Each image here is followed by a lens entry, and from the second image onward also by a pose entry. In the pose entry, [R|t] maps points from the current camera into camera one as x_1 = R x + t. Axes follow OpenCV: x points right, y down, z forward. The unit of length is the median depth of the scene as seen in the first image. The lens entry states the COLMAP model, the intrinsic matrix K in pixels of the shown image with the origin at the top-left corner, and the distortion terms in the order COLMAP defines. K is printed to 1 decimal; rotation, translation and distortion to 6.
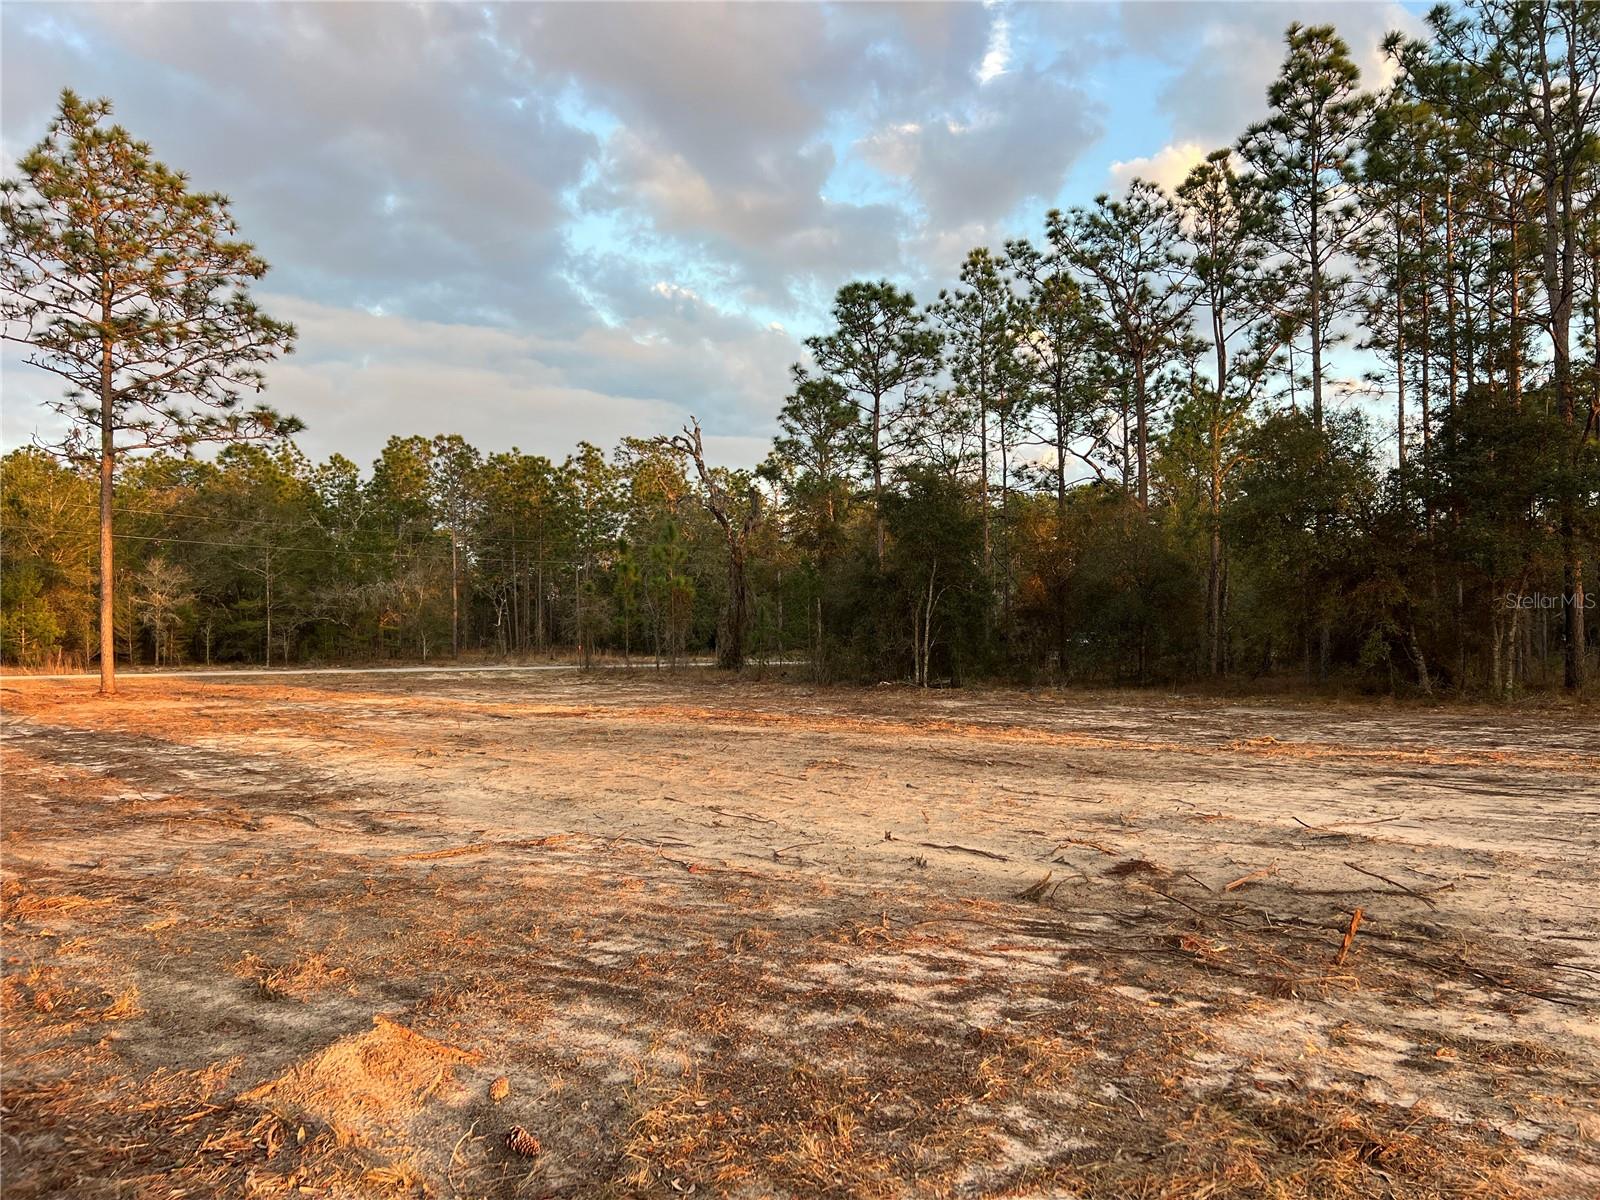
lens RADIAL K [[1234.8, 0, 829.9], [0, 1234.8, 608.1], [0, 0, 1]] dist [0.023067, -0.002117]
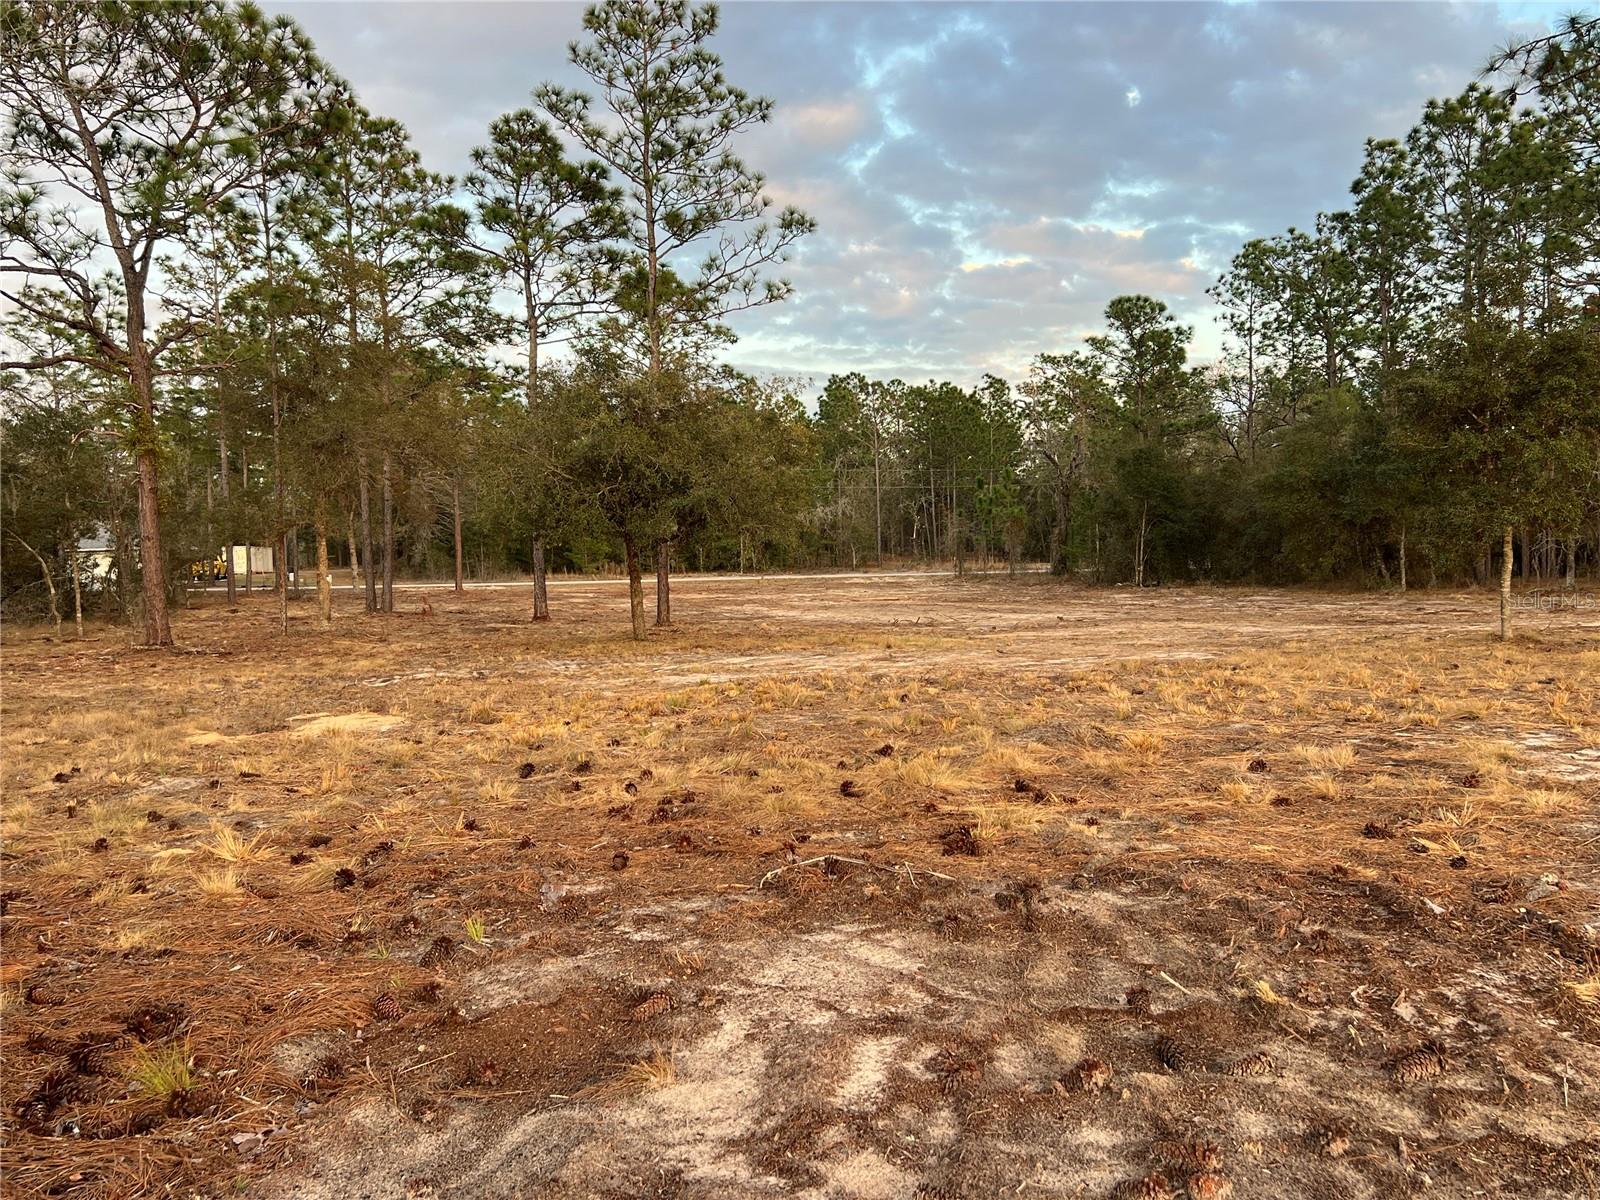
lens RADIAL K [[1509.4, 0, 808.3], [0, 1509.4, 597.8], [0, 0, 1]] dist [0.132988, -0.253061]
pose [[0.930090, -0.000018, -0.367331, 0.246238], [0.024955, 0.997693, 0.063137, -0.032351], [0.366482, -0.067890, 0.927945, -0.567534]]
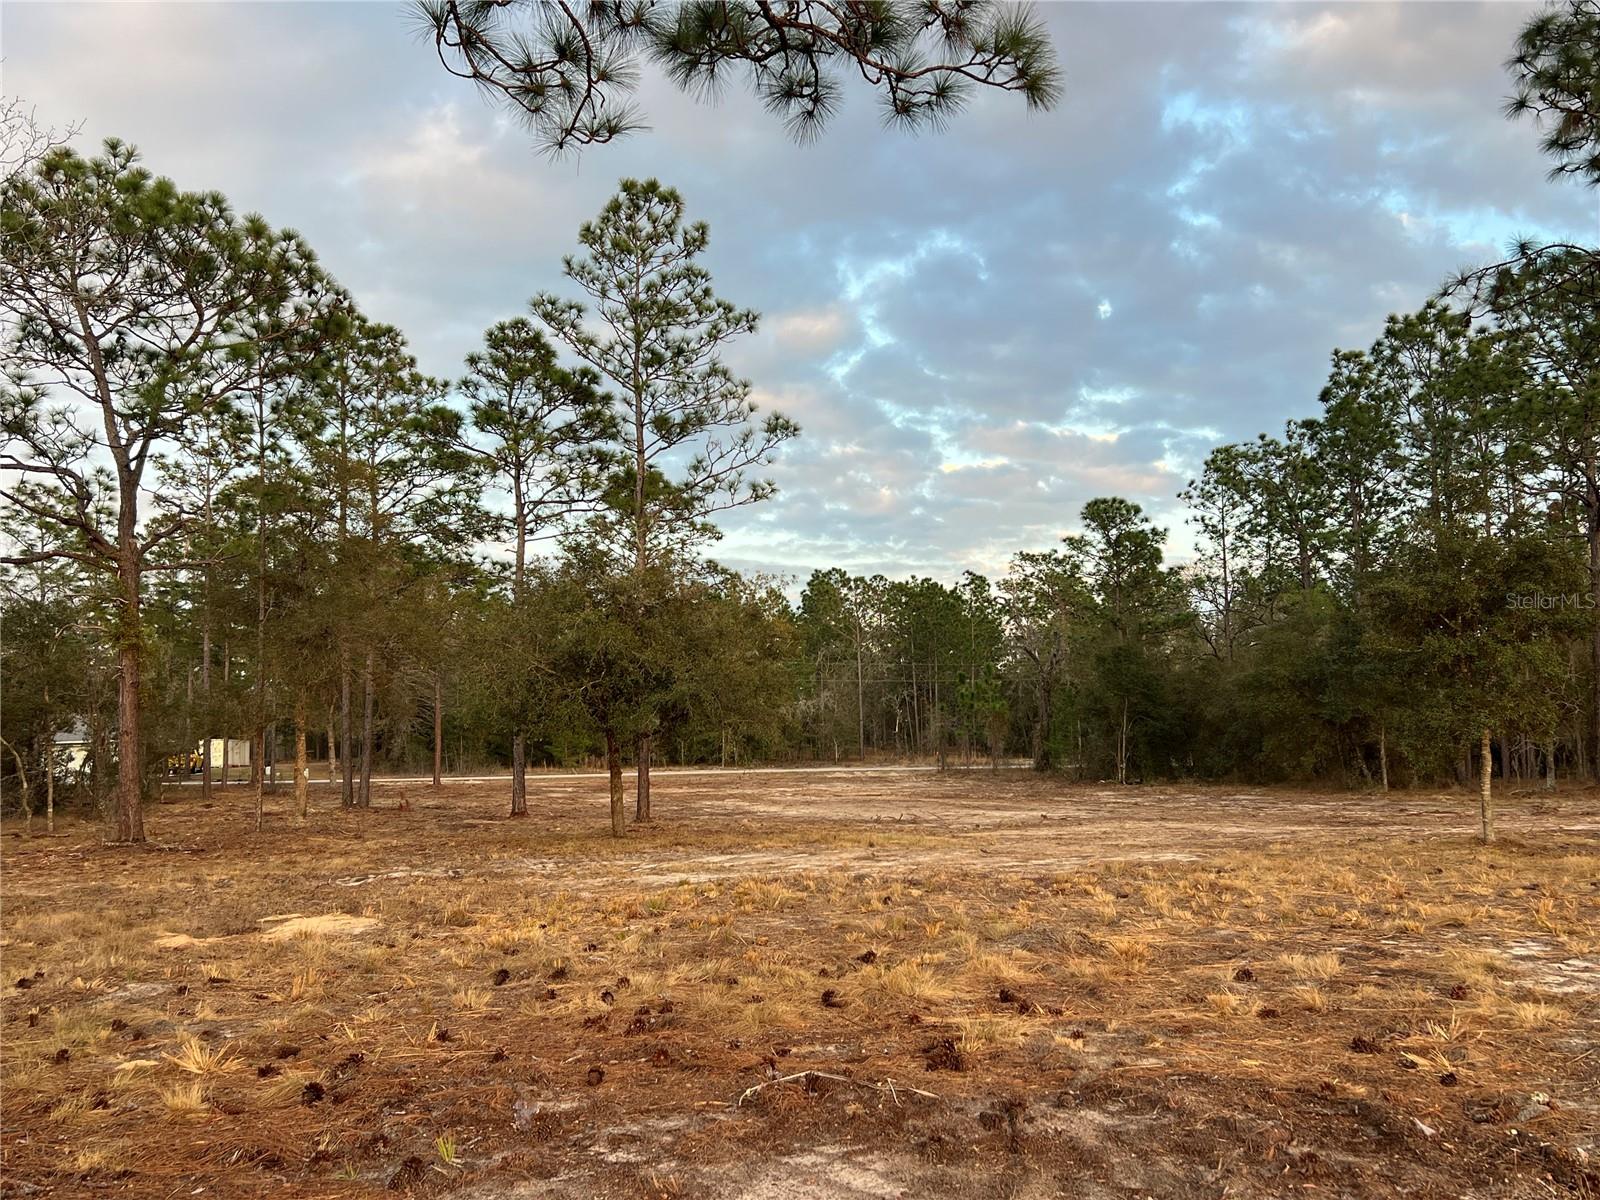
lens RADIAL K [[1509.4, 0, 808.3], [0, 1509.4, 597.8], [0, 0, 1]] dist [0.132988, -0.253061]
pose [[0.934432, -0.040704, -0.353807, 0.247010], [0.019365, 0.997785, -0.063648, -0.033641], [0.355613, 0.052623, 0.933151, -0.569659]]
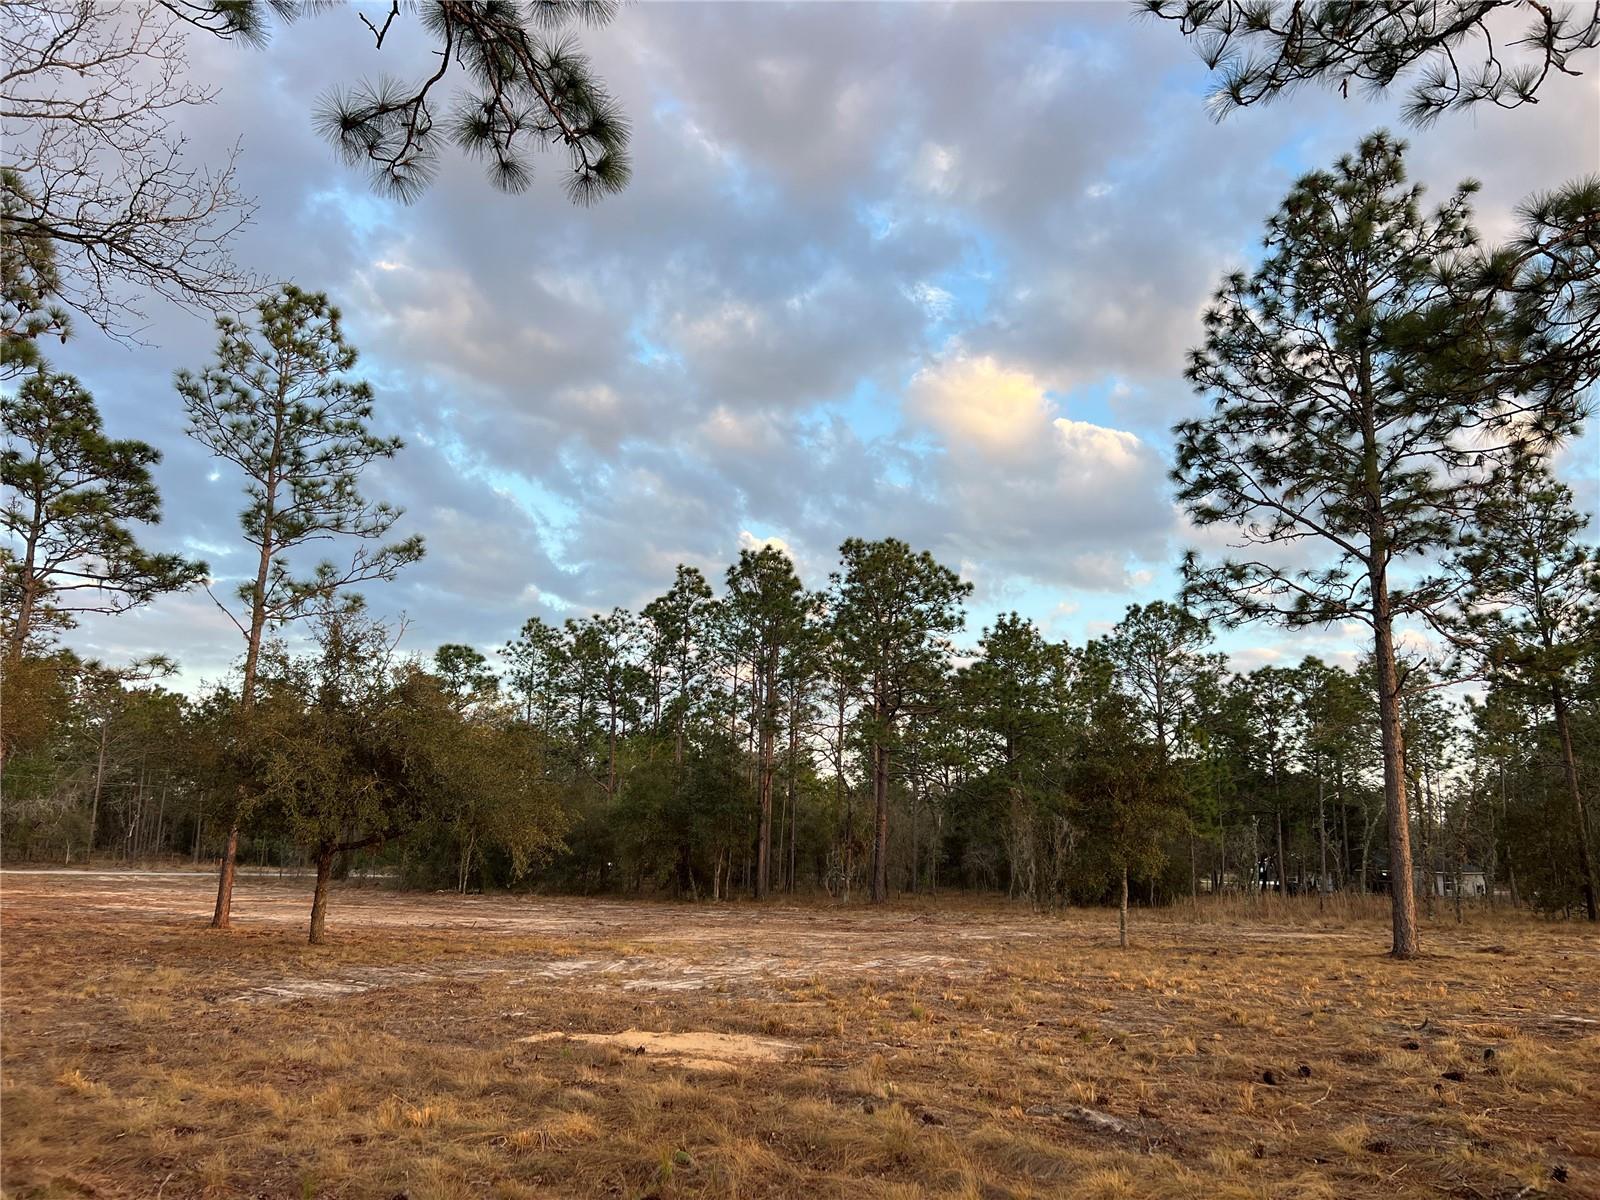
lens RADIAL K [[1234.8, 0, 829.9], [0, 1234.8, 608.1], [0, 0, 1]] dist [0.023067, -0.002117]
pose [[0.950302, 0.098415, 0.295366, 0.008101], [-0.046389, 0.982892, -0.178246, -0.028895], [-0.307855, 0.155685, 0.938609, -0.560935]]
